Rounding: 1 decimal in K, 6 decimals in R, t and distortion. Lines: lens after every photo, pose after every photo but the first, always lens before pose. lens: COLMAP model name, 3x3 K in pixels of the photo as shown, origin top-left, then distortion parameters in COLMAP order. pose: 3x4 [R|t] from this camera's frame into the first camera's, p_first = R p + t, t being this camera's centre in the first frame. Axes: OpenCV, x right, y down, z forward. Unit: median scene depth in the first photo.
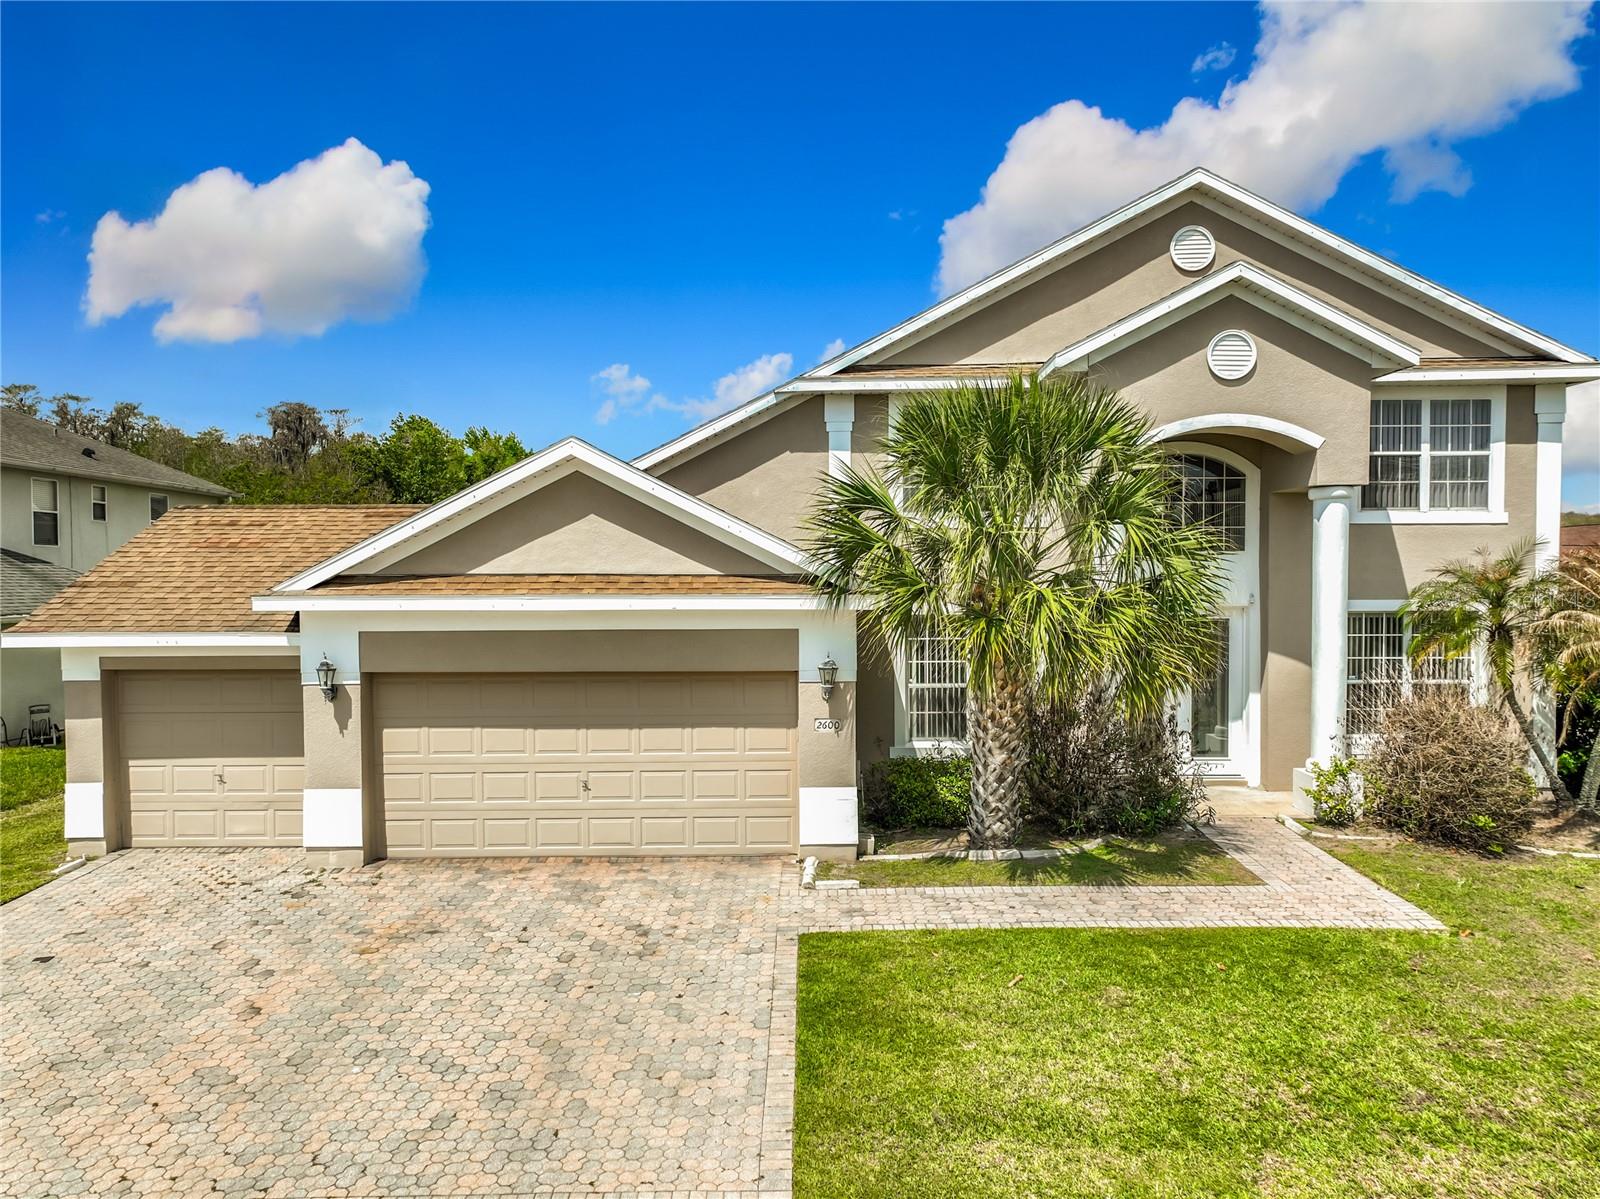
lens RADIAL K [[1117.4, 0, 799.2], [0, 1117.4, 624.6], [0, 0, 1]] dist [0.010329, 0.017496]
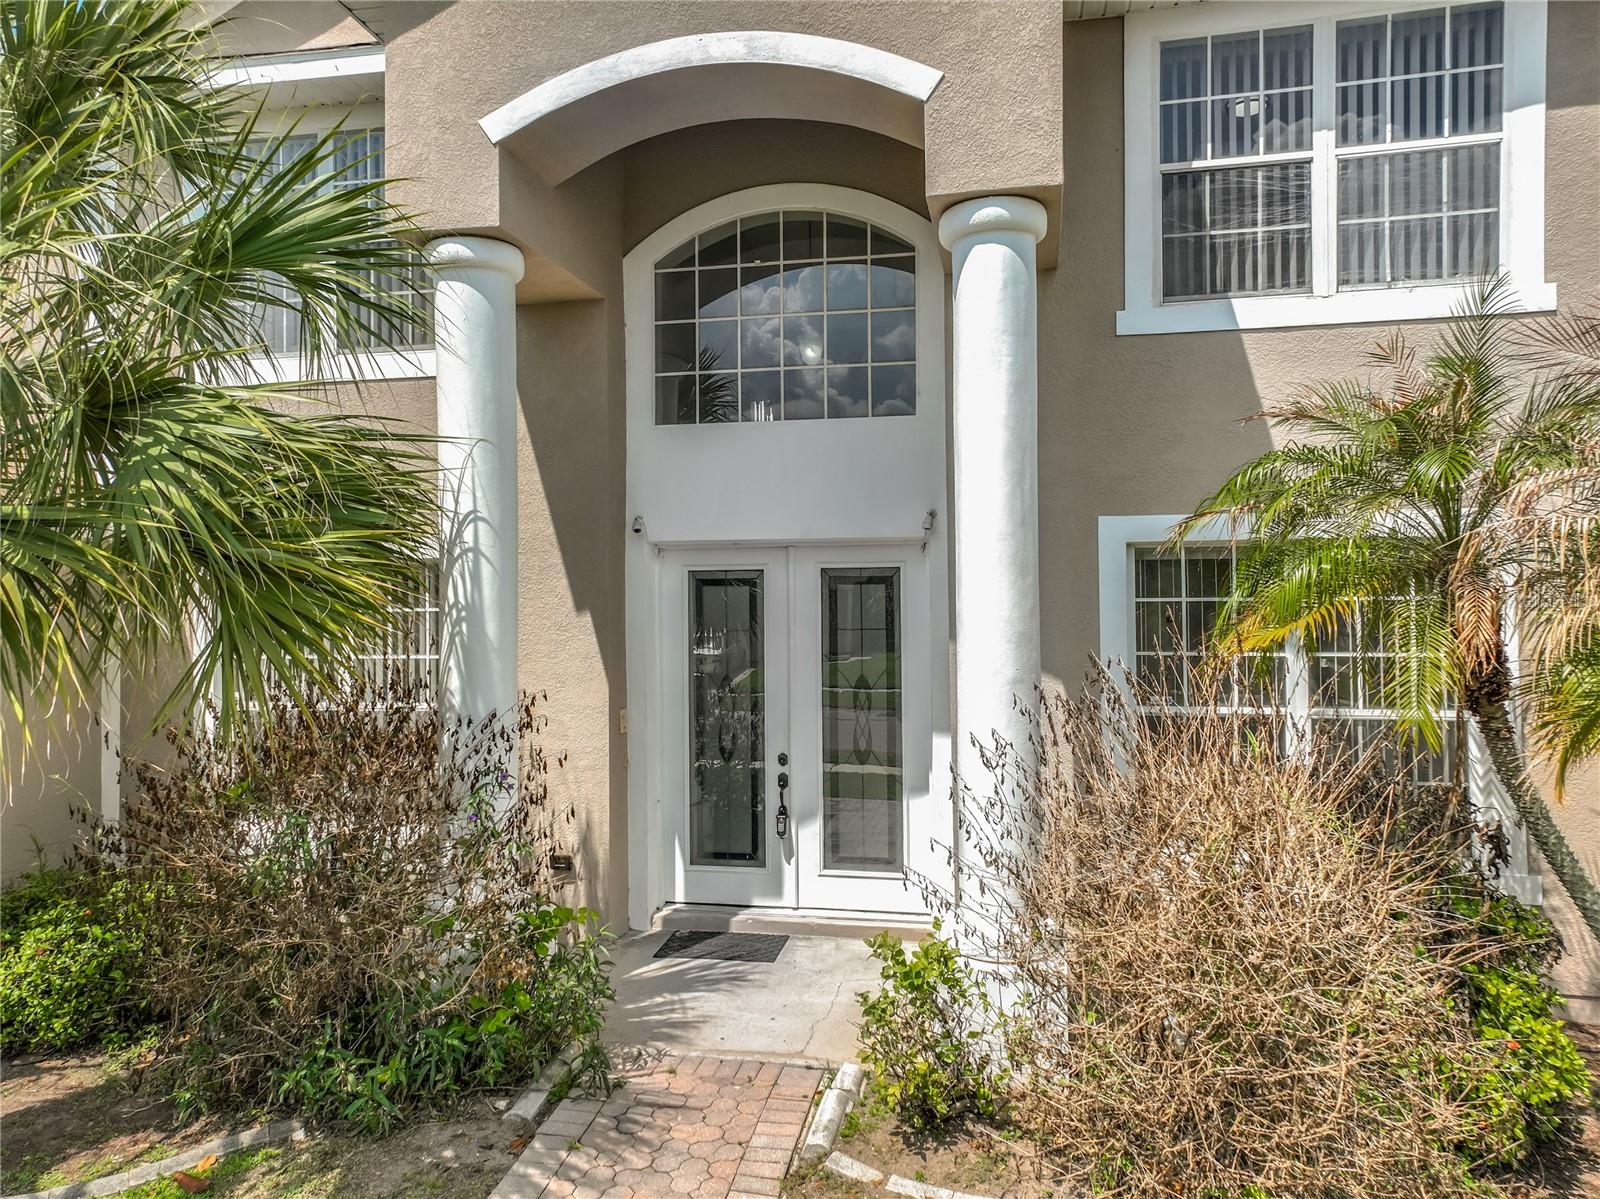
lens RADIAL K [[1116.5, 0, 800.1], [0, 1116.5, 575.8], [0, 0, 1]] dist [0.024448, 0.035378]
pose [[0.980828, -0.006038, -0.194783, 0.545977], [-0.003604, 0.998787, -0.049107, 0.026204], [0.194843, 0.048867, 0.979616, 0.688918]]
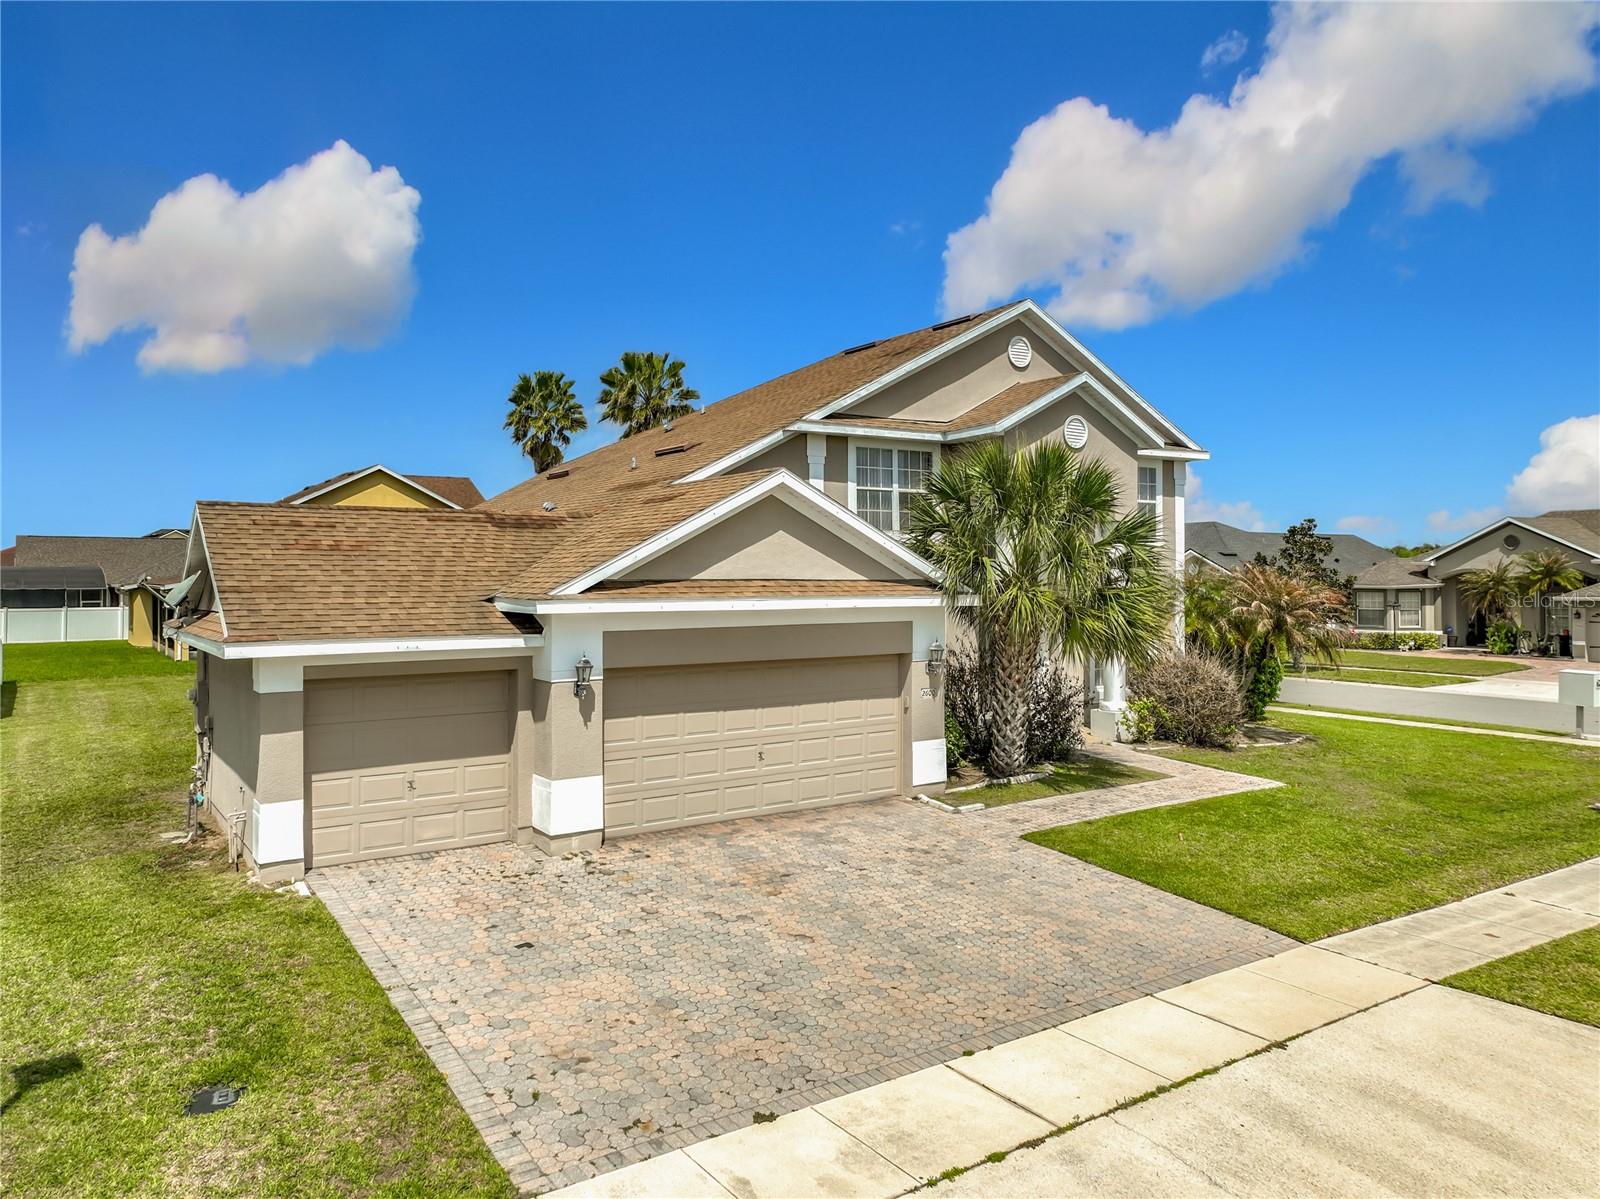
lens RADIAL K [[1127.1, 0, 799.9], [0, 1127.1, 553.0], [0, 0, 1]] dist [0.009251, 0.007260]
pose [[0.828520, 0.012631, 0.559817, -0.833723], [0.021132, 0.998328, -0.053800, -0.006810], [-0.559560, 0.056405, 0.826868, -0.031857]]
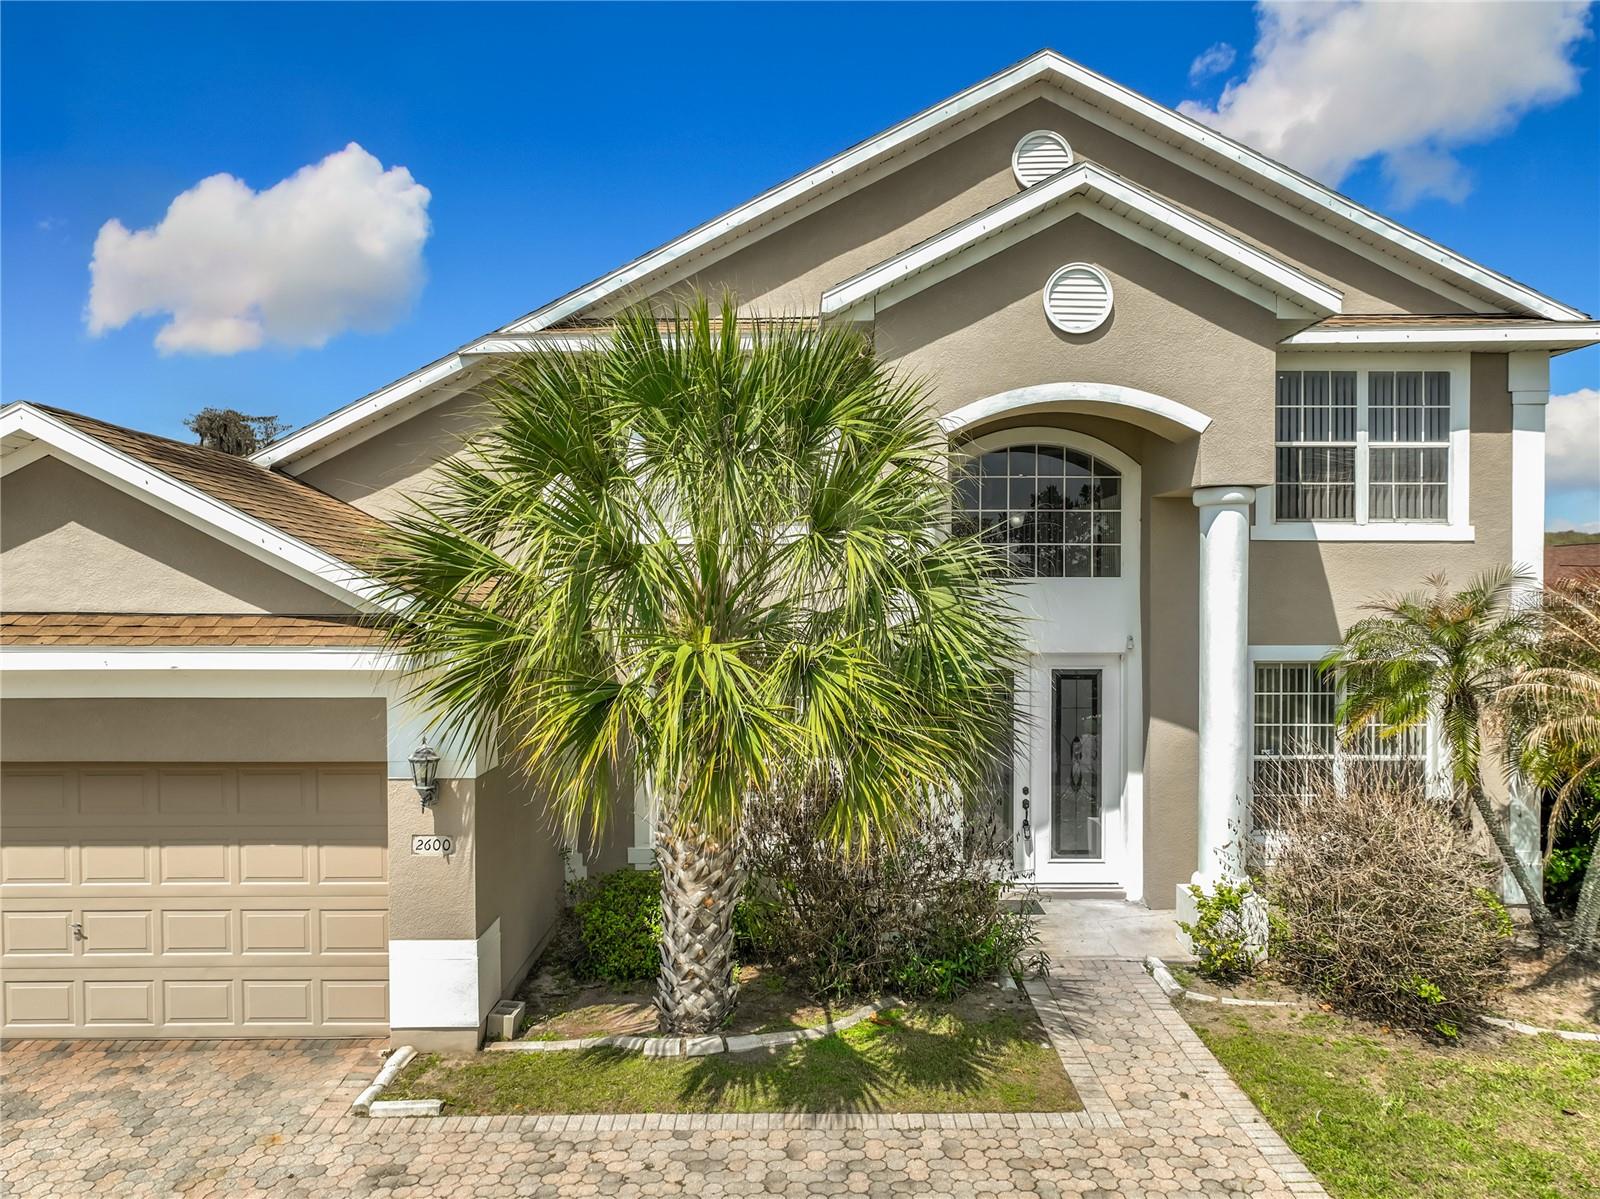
lens RADIAL K [[1148.6, 0, 800.0], [0, 1148.6, 619.0], [0, 0, 1]] dist [-0.019346, 0.032326]
pose [[0.999985, 0.003778, 0.003842, 0.231765], [-0.003710, 0.999837, -0.017665, -0.030390], [-0.003908, 0.017651, 0.999837, 0.318127]]
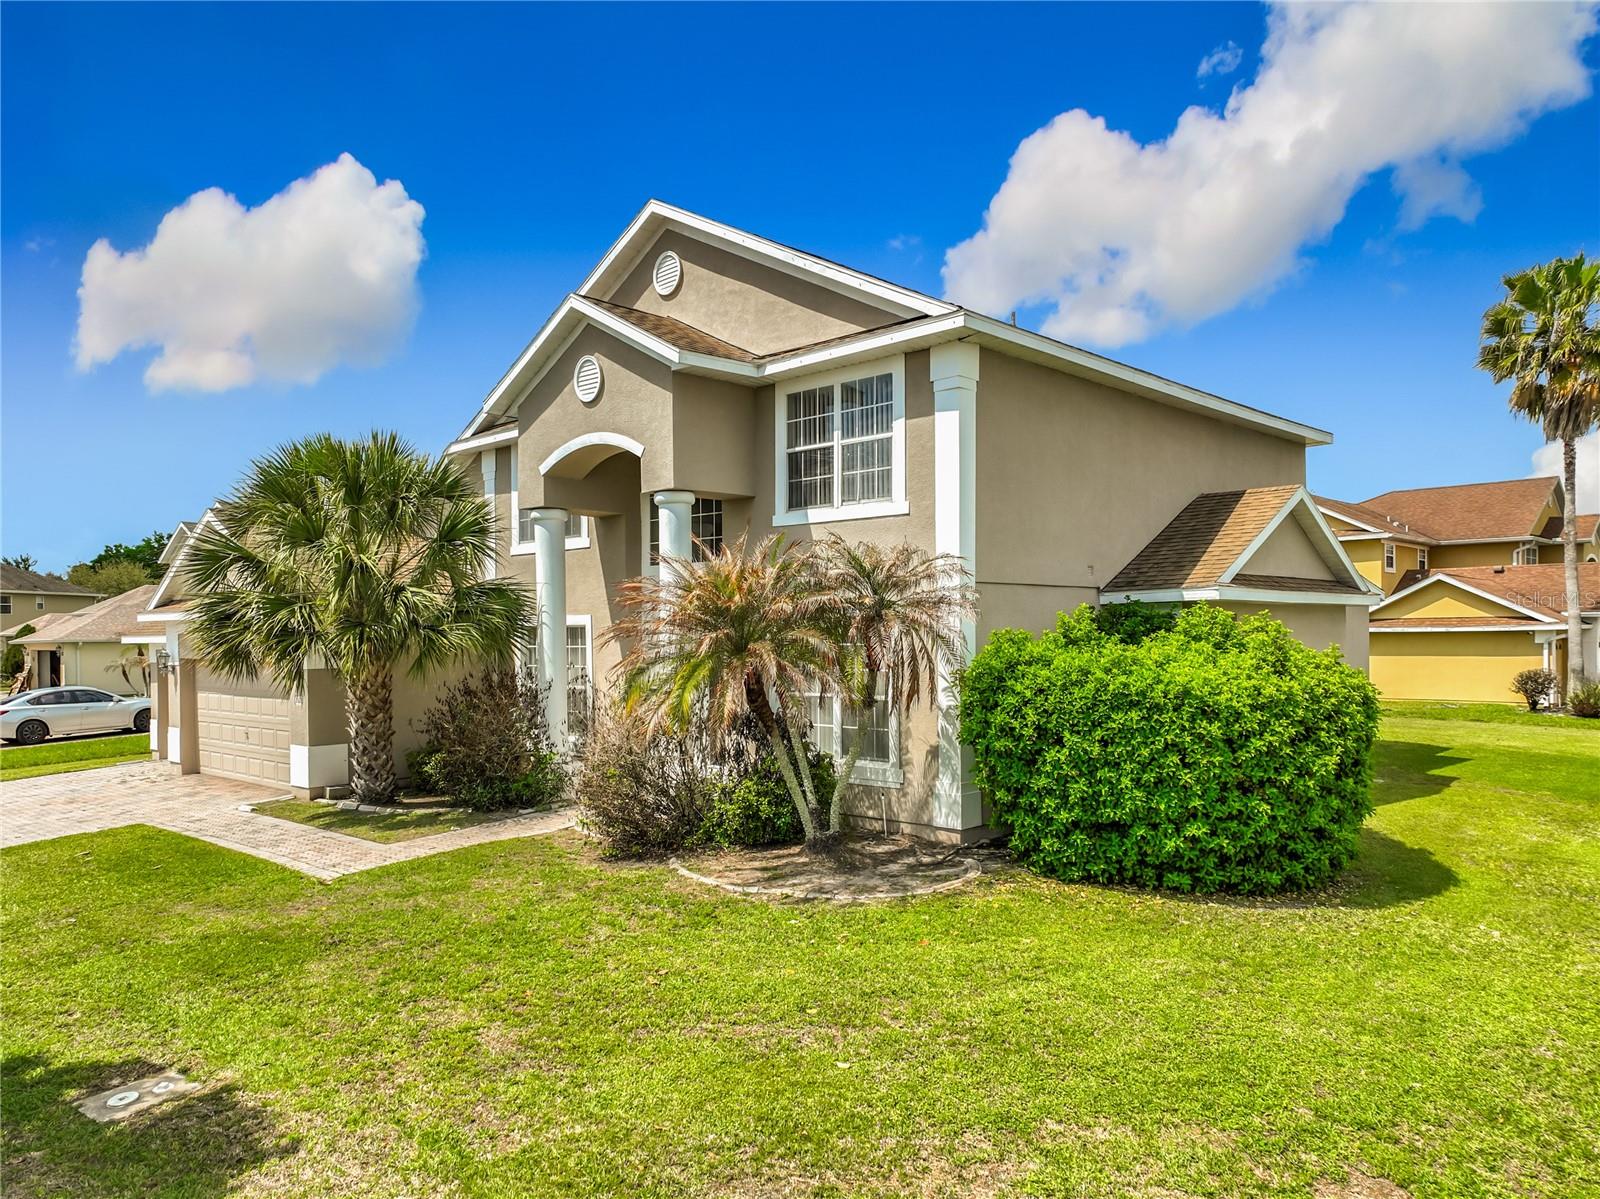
lens RADIAL K [[1129.4, 0, 801.1], [0, 1129.4, 658.4], [0, 0, 1]] dist [0.003072, 0.002853]
pose [[0.731104, 0.011251, -0.682173, 1.405205], [-0.020570, 0.999773, -0.005558, 0.031850], [0.681956, 0.018096, 0.731169, 0.387924]]
